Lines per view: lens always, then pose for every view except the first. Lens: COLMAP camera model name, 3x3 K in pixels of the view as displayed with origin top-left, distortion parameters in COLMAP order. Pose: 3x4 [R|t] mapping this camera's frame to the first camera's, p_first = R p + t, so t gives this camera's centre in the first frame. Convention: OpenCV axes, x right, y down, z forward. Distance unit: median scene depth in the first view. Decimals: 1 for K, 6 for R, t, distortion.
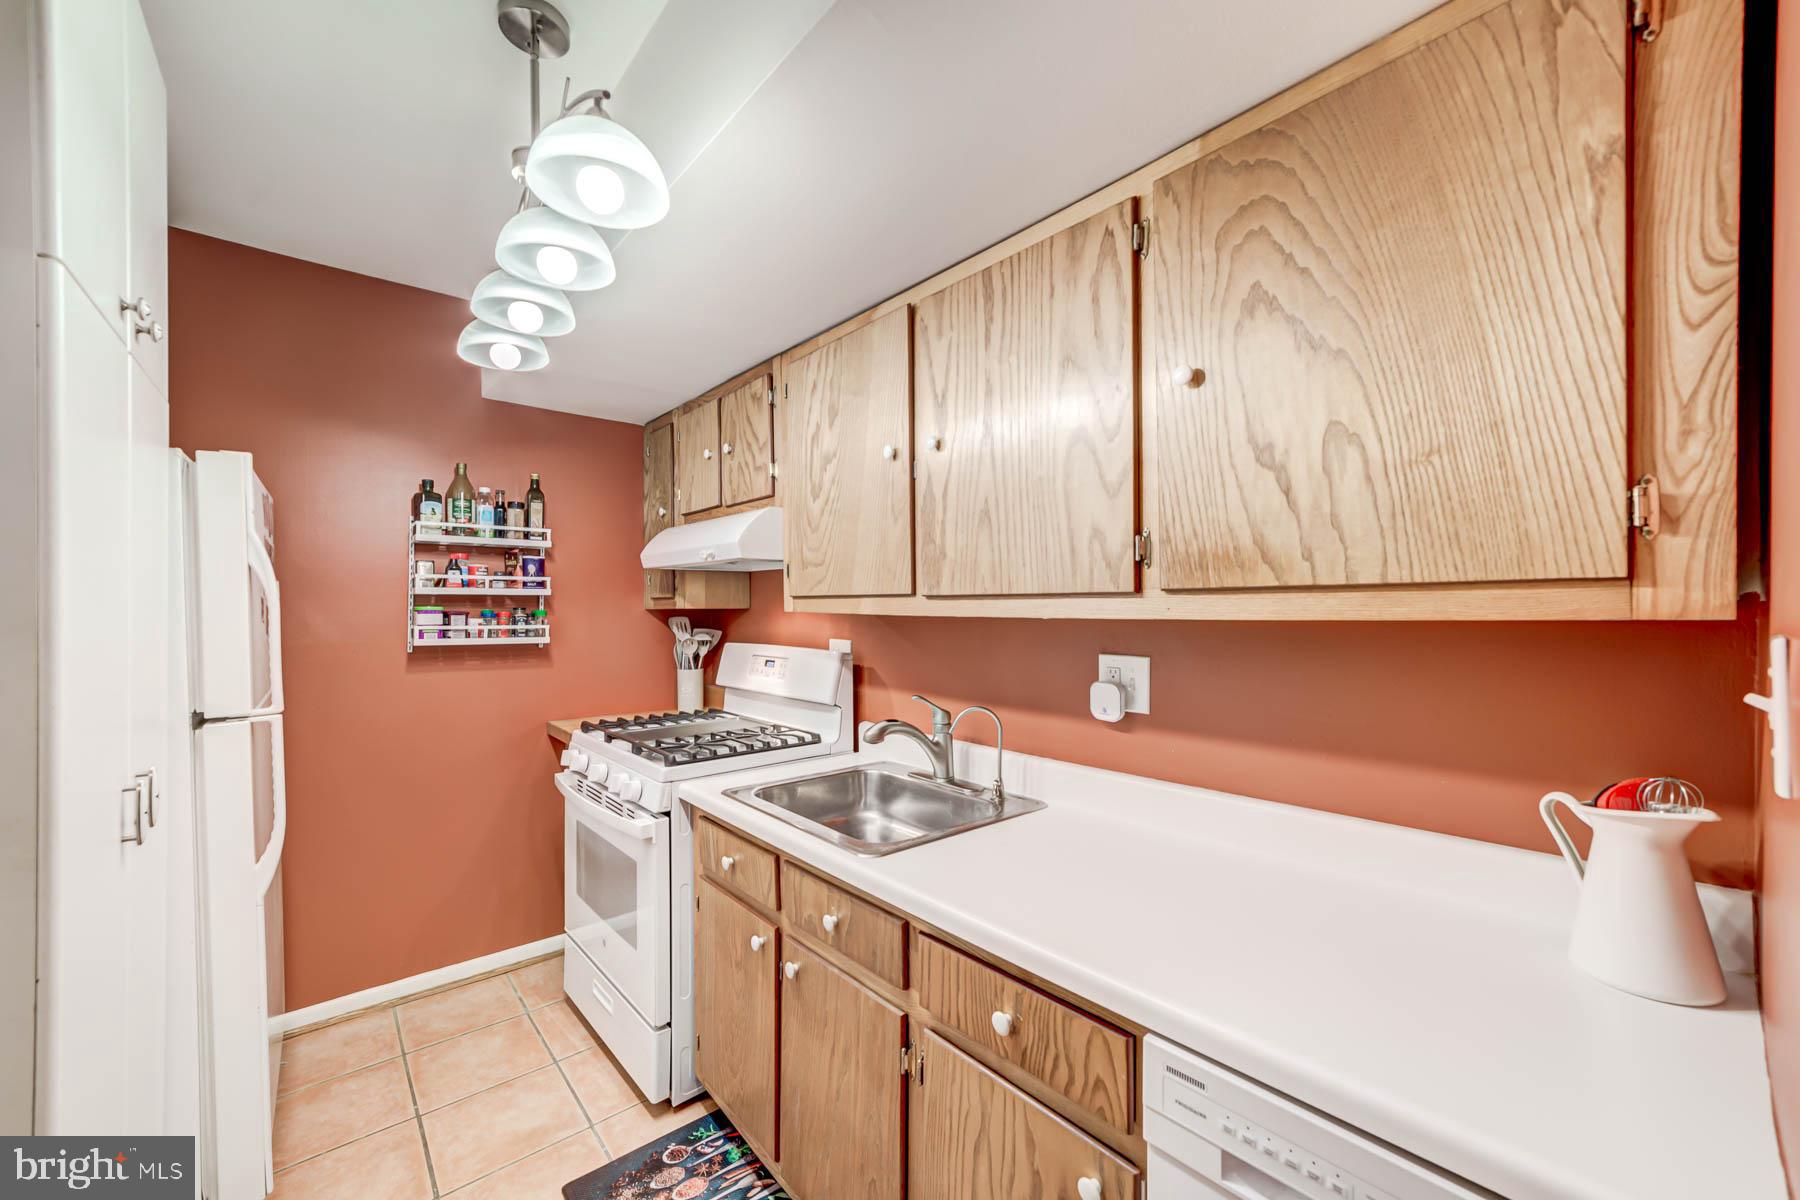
lens RADIAL K [[693.5, 0, 907.0], [0, 693.5, 620.5], [0, 0, 1]] dist [-0.002946, 0.000089]
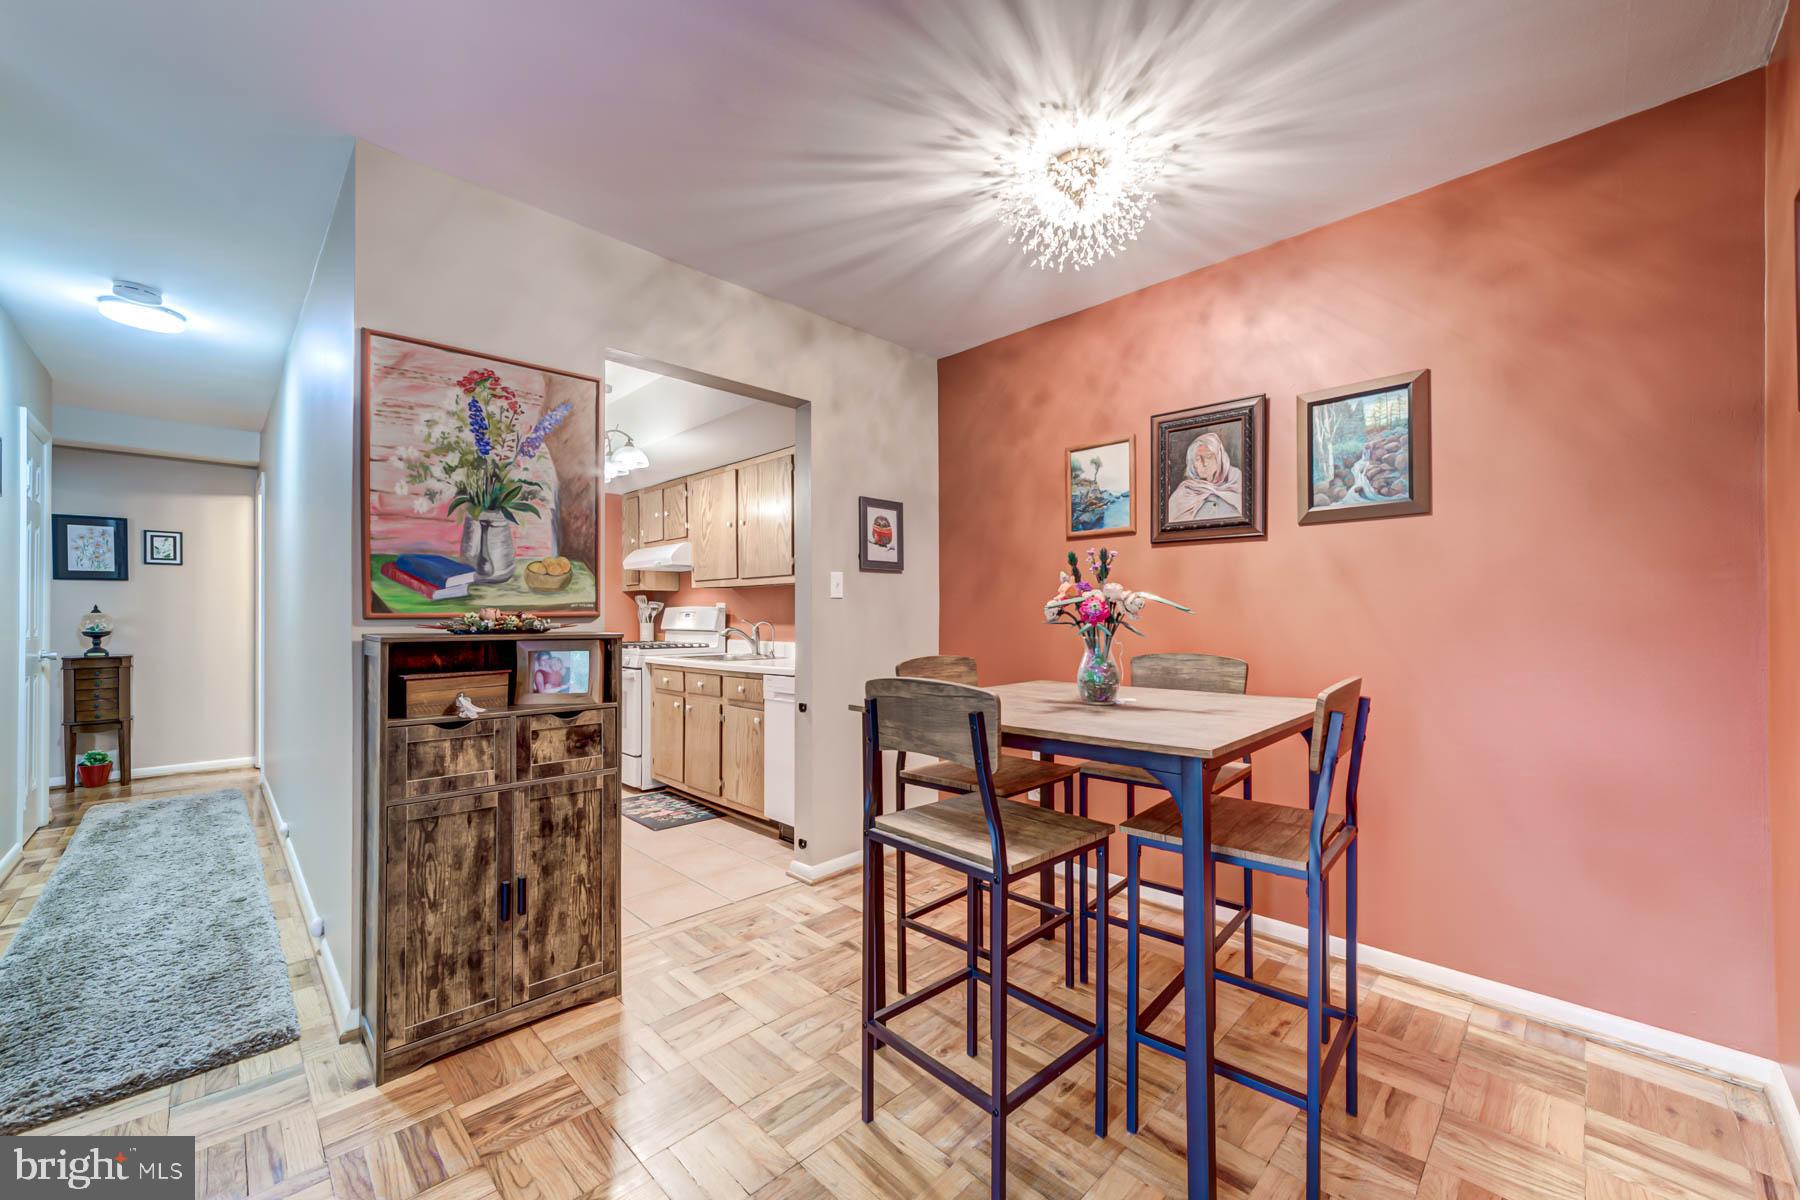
lens RADIAL K [[693.5, 0, 907.0], [0, 693.5, 620.5], [0, 0, 1]] dist [-0.002946, 0.000089]
pose [[0.997165, -0.001382, 0.075233, 0.382050], [0.002492, 0.999889, -0.014665, 0.139070], [-0.075204, 0.014811, 0.997058, -1.417025]]
